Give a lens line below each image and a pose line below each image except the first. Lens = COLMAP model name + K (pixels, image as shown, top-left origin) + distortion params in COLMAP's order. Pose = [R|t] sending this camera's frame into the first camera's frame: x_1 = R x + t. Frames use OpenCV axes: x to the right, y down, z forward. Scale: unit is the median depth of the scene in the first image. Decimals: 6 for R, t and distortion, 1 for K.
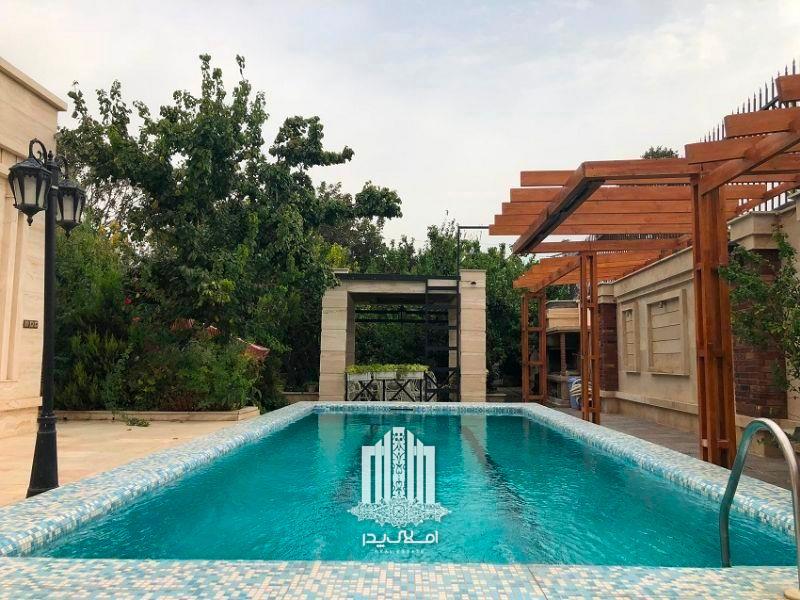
lens RADIAL K [[658.1, 0, 394.5], [0, 658.1, 301.4], [0, 0, 1]] dist [0.025222, -0.024171]
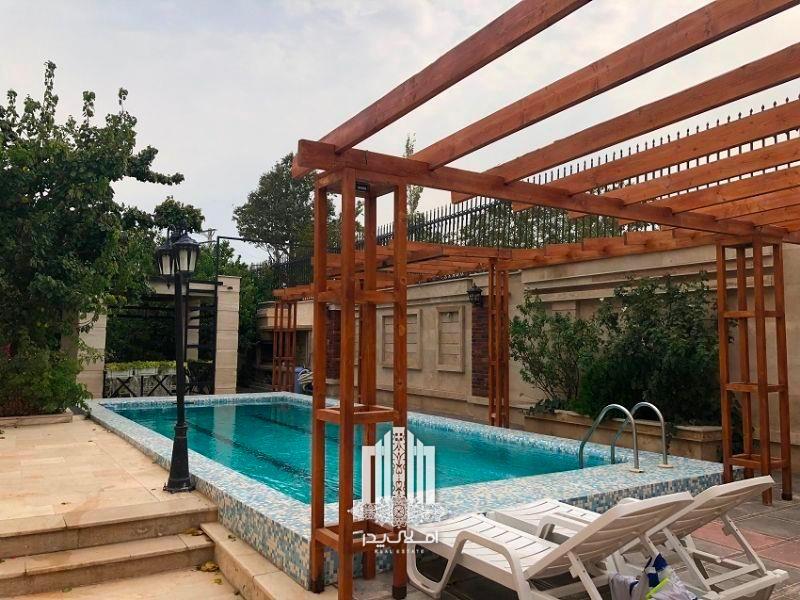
lens RADIAL K [[658.1, 0, 400.0], [0, 658.1, 293.7], [0, 0, 1]] dist [0.025222, -0.024171]
pose [[0.836528, 0.041439, 0.546354, -0.354413], [-0.048832, 0.998806, -0.000989, -0.043811], [-0.545743, -0.025853, 0.837554, -0.143942]]
